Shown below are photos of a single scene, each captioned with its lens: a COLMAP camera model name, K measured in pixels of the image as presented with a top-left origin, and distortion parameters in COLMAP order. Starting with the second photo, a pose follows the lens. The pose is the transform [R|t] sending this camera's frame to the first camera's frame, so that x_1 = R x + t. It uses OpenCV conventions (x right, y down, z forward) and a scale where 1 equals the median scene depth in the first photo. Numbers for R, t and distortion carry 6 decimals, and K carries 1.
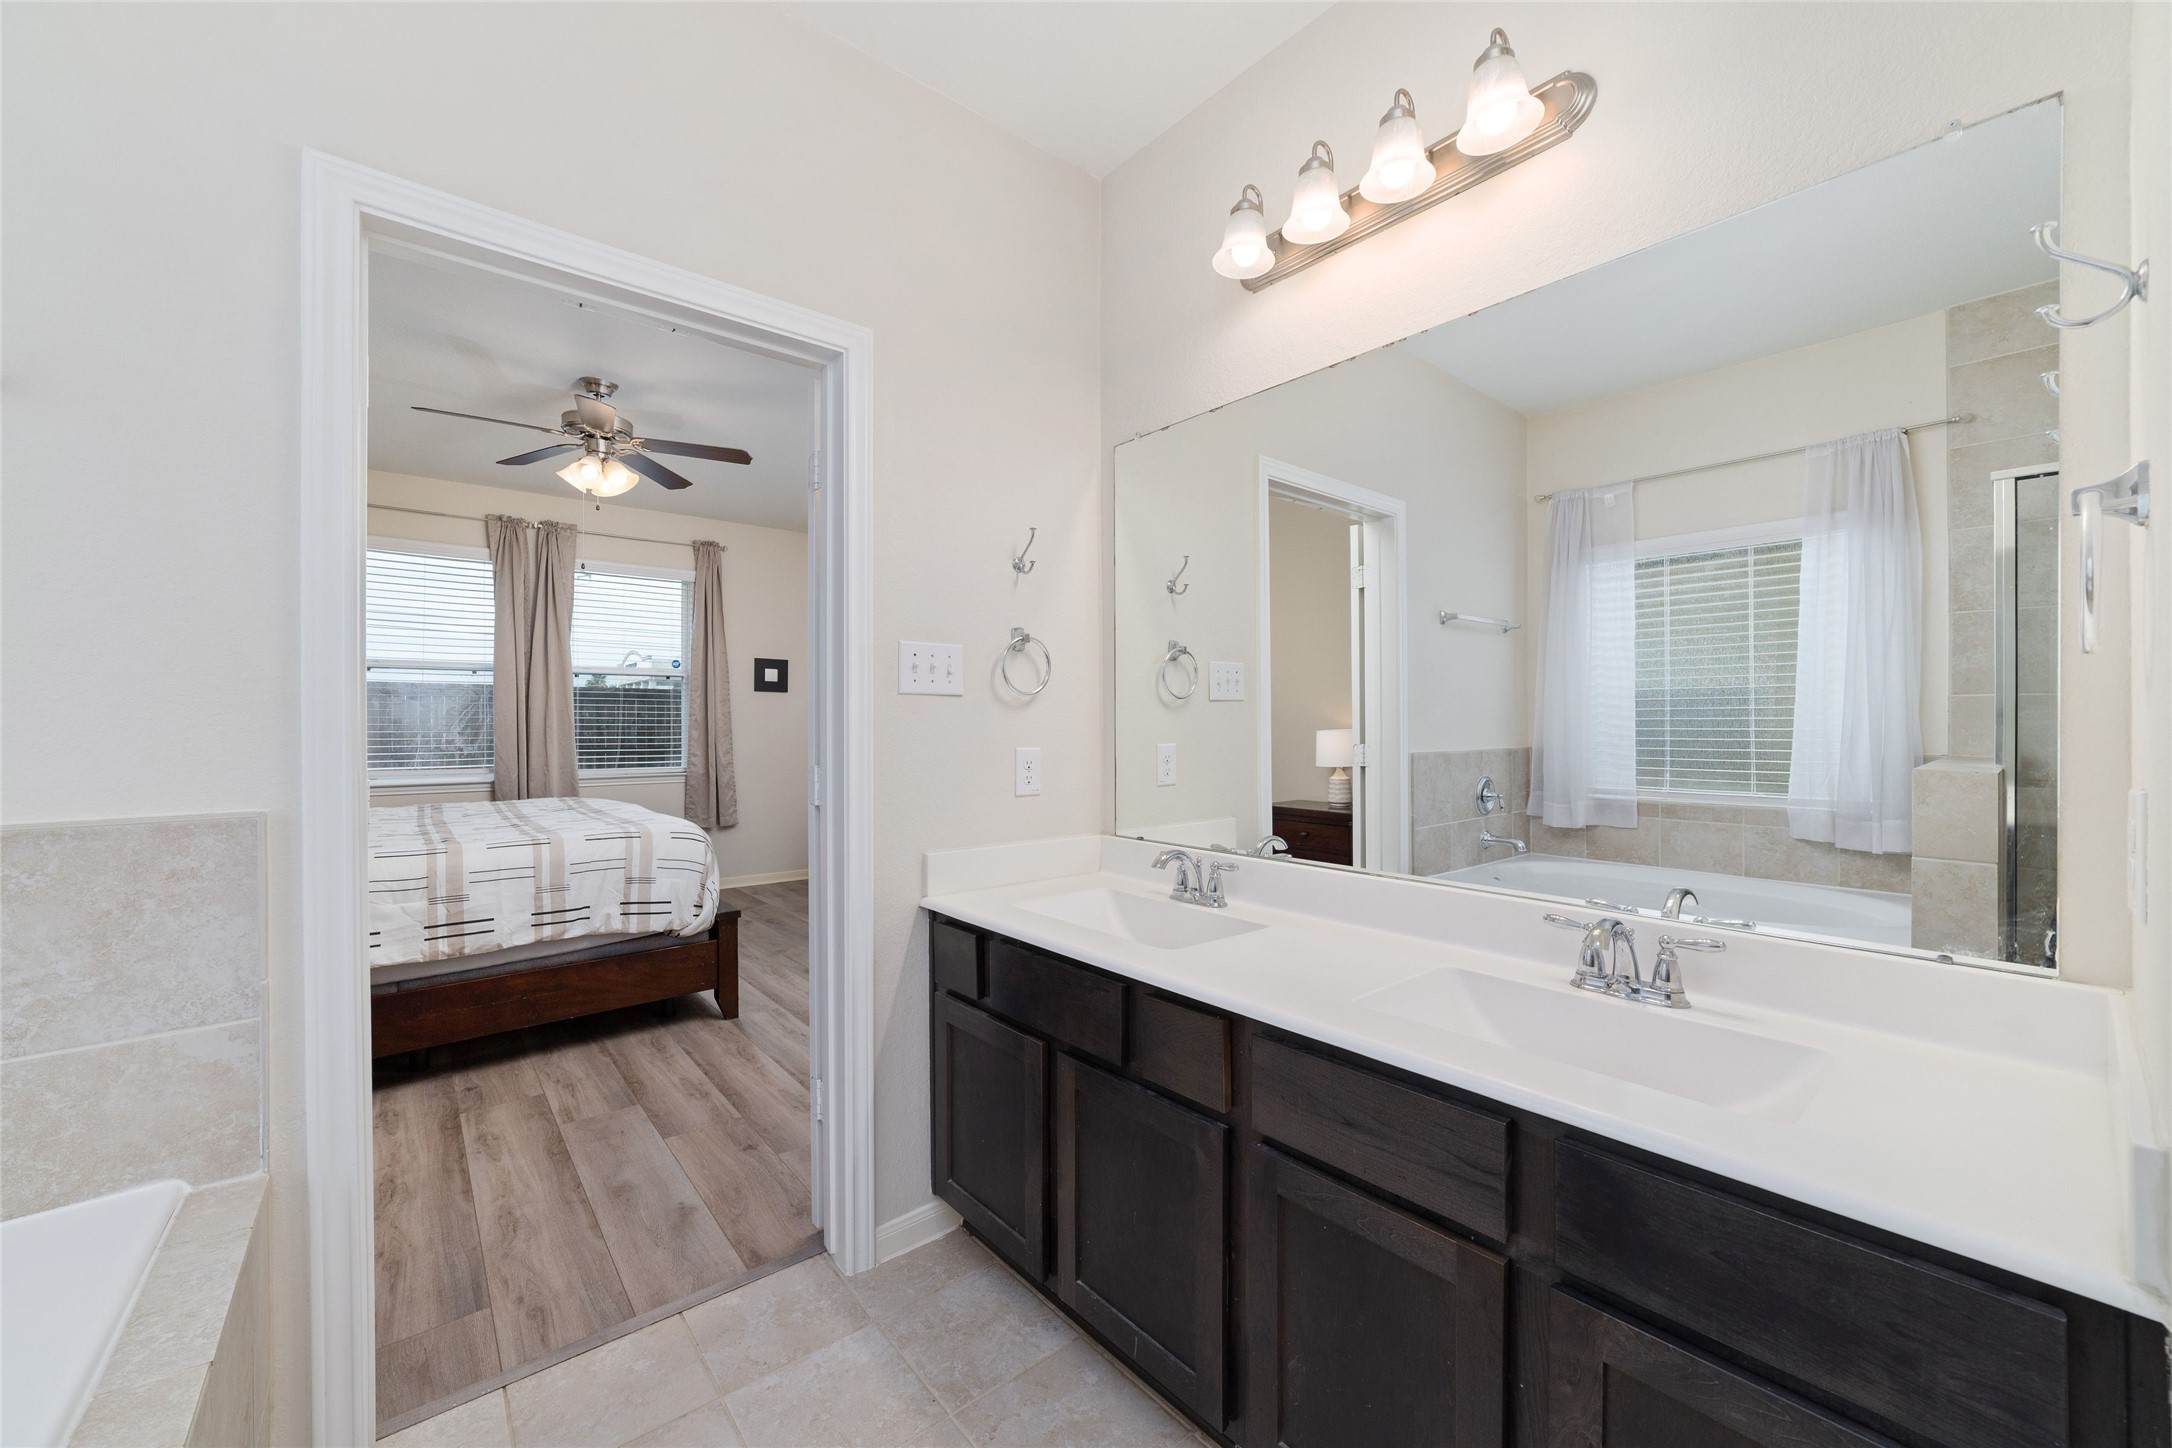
lens RADIAL K [[833.0, 0, 1088.6], [0, 833.0, 725.5], [0, 0, 1]] dist [-0.024090, 0.009219]
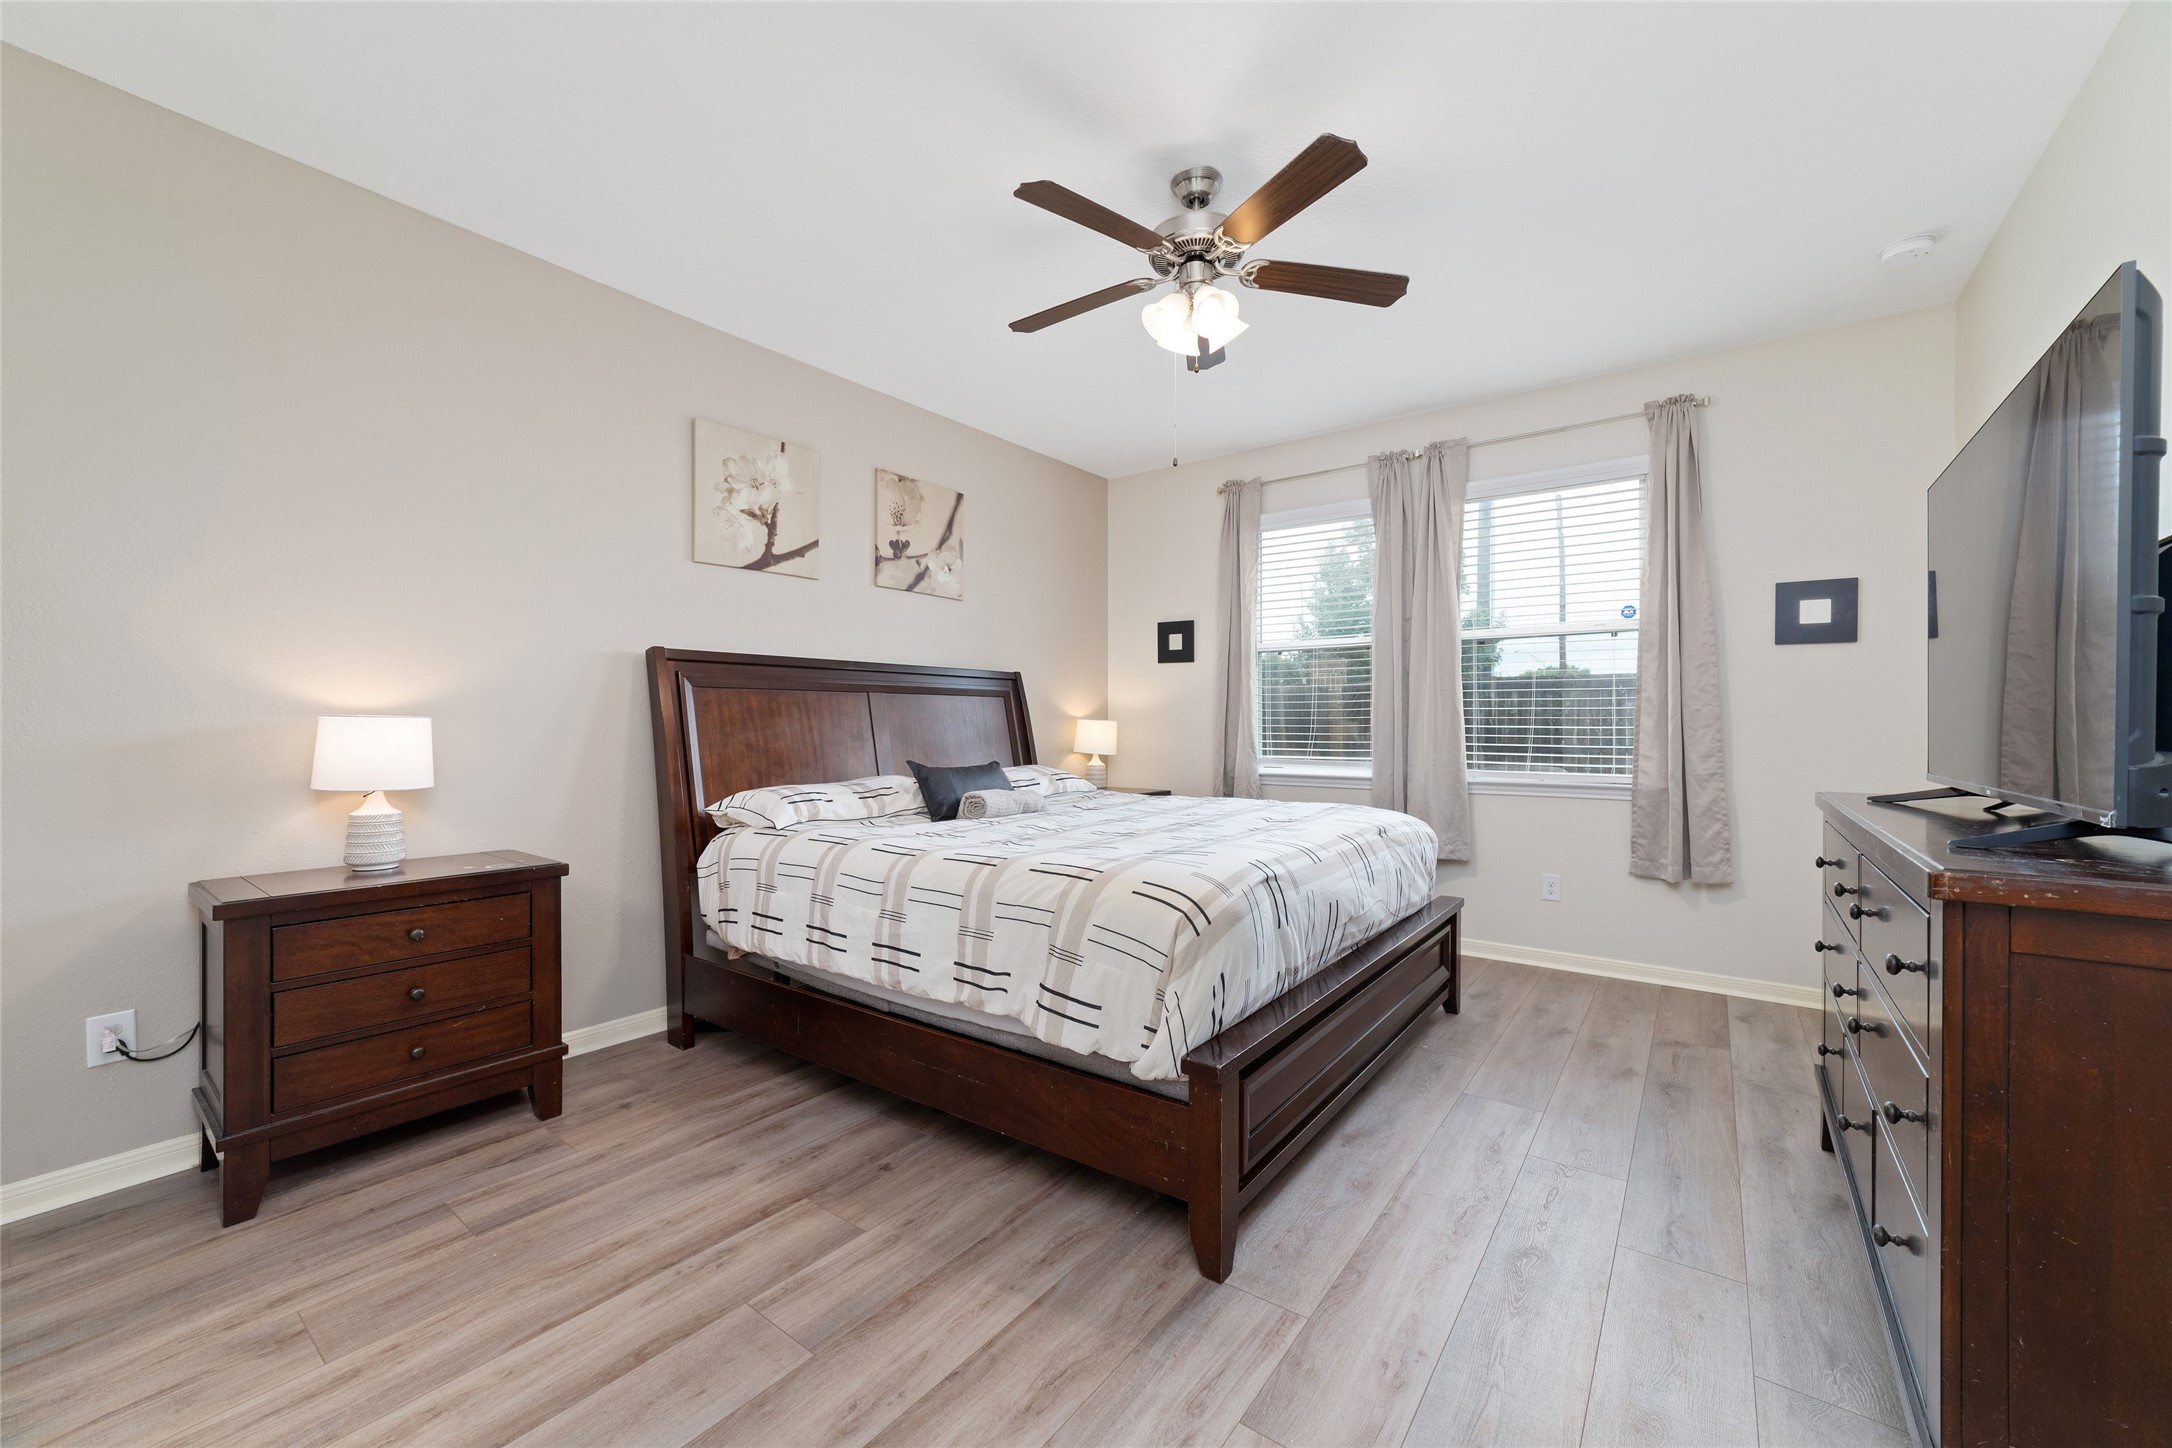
lens RADIAL K [[833.0, 0, 1088.6], [0, 833.0, 725.5], [0, 0, 1]] dist [-0.024090, 0.009219]
pose [[0.226244, 0.003459, -0.974064, 0.037311], [-0.003867, 0.999989, 0.002653, 0.023689], [0.974063, 0.003166, 0.226255, 0.907513]]
